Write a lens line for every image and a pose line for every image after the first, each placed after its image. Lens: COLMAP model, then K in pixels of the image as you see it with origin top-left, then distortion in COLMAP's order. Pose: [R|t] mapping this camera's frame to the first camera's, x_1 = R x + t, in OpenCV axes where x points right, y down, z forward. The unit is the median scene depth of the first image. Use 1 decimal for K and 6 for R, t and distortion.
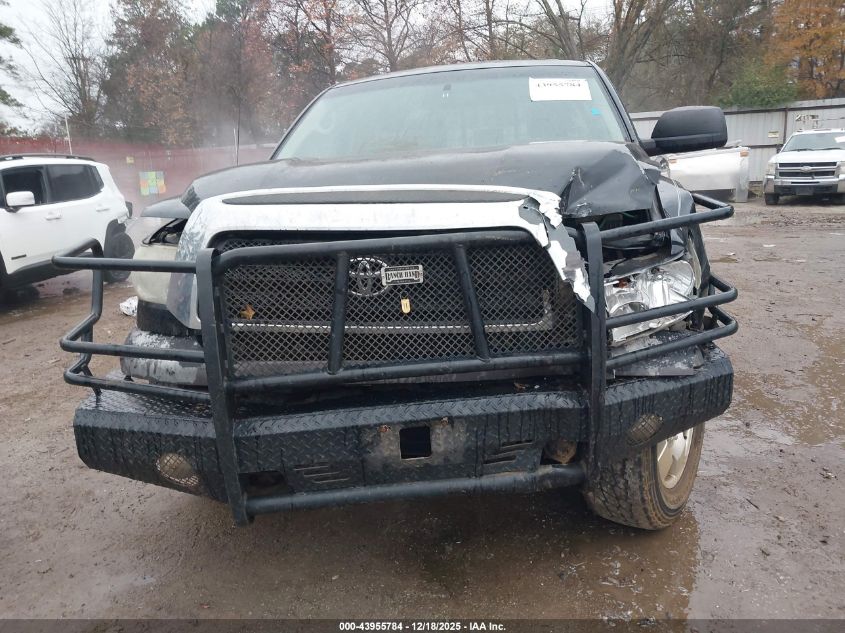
lens RADIAL K [[629.3, 0, 419.6], [0, 629.3, 318.8], [0, 0, 1]] dist [0.044140, -0.002546]
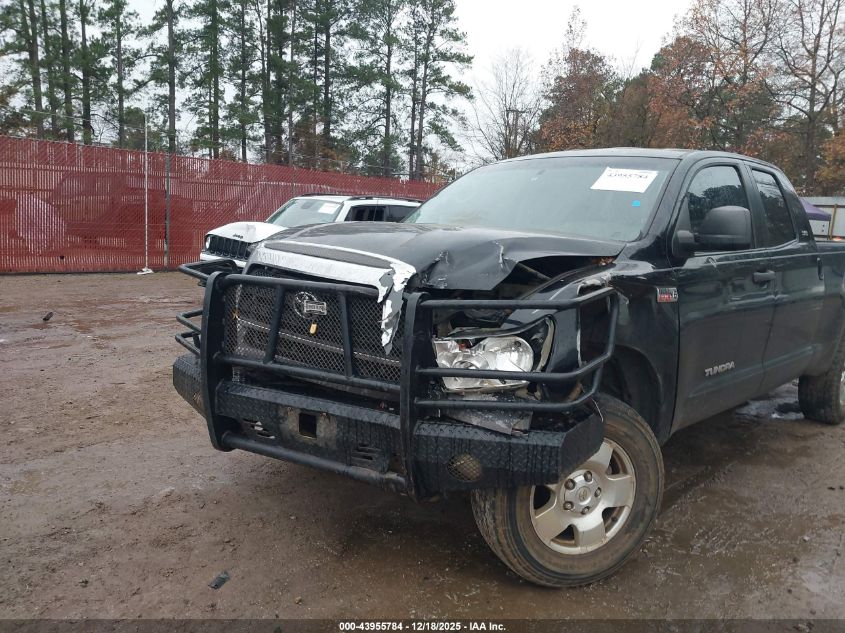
lens RADIAL K [[629.3, 0, 419.6], [0, 629.3, 318.8], [0, 0, 1]] dist [0.044140, -0.002546]
pose [[0.842408, 0.178268, -0.508498, 0.890216], [-0.216728, 0.976087, -0.016851, -0.068870], [0.493334, 0.124401, 0.860899, -0.130831]]
